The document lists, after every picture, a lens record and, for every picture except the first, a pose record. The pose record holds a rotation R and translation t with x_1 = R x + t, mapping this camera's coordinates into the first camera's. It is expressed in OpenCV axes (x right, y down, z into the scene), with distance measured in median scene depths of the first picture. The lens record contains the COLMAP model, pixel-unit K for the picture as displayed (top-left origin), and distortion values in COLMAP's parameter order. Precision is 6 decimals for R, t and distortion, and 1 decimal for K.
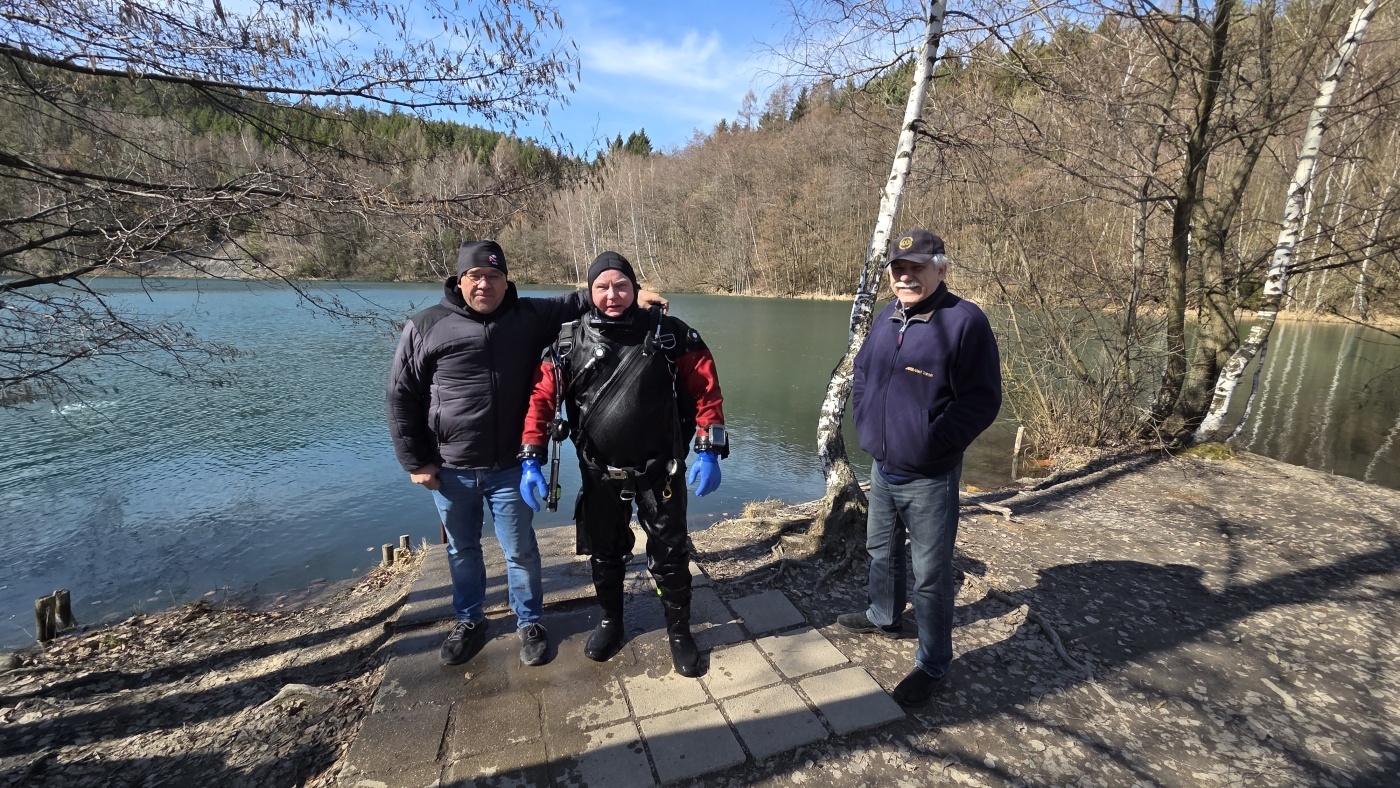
lens RADIAL K [[567.4, 0, 705.8], [0, 567.4, 400.2], [0, 0, 1]] dist [-0.002527, -0.001072]
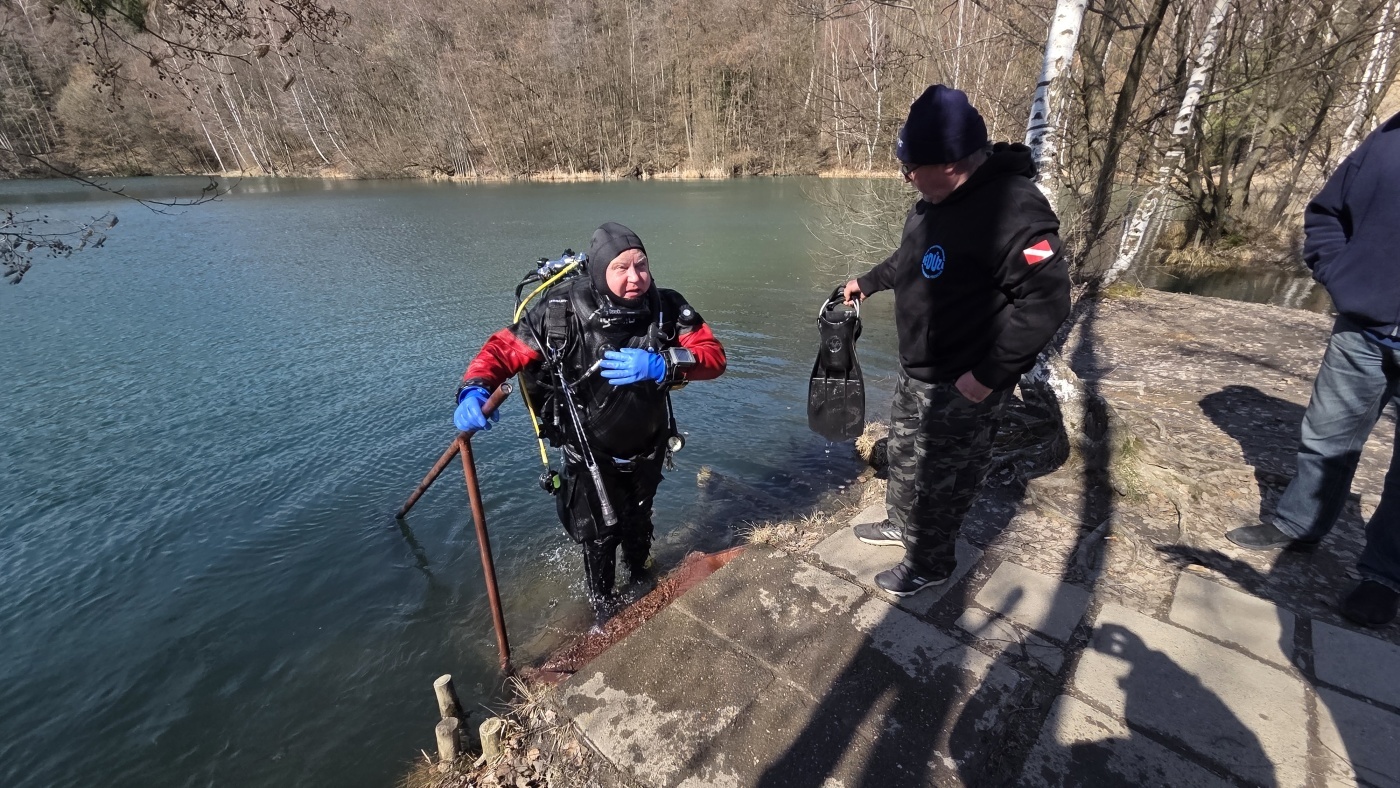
lens RADIAL K [[567.4, 0, 706.2], [0, 567.4, 405.3], [0, 0, 1]] dist [-0.002527, -0.001072]
pose [[0.893873, -0.203289, 0.399580, -0.280025], [0.119057, 0.966919, 0.225593, -0.033494], [-0.432222, -0.154079, 0.888506, 0.303306]]
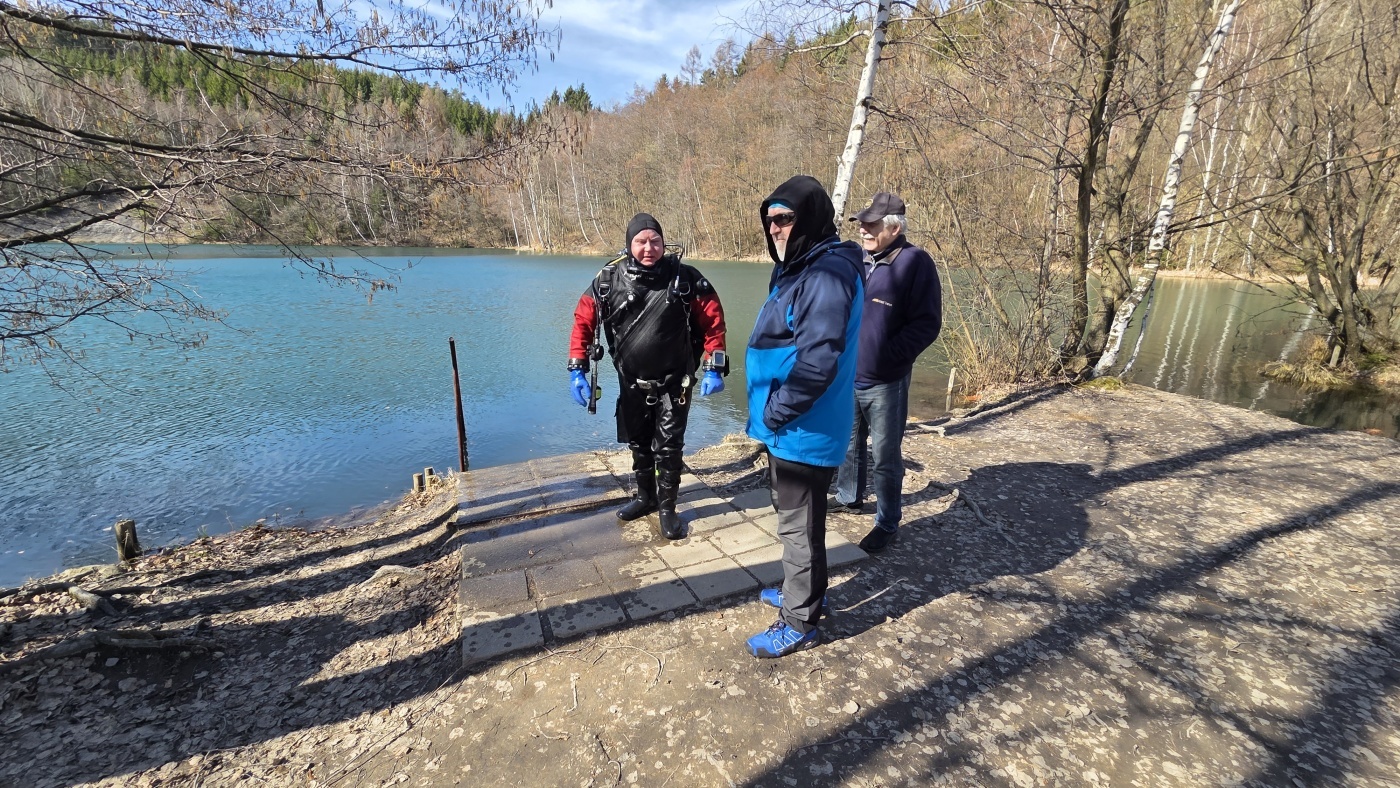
lens RADIAL K [[567.4, 0, 707.0], [0, 567.4, 400.2], [0, 0, 1]] dist [-0.002527, -0.001072]
pose [[0.995117, -0.029378, 0.094232, -0.050629], [0.023516, 0.997754, 0.062729, 0.027560], [-0.095863, -0.060206, 0.993572, -0.096275]]
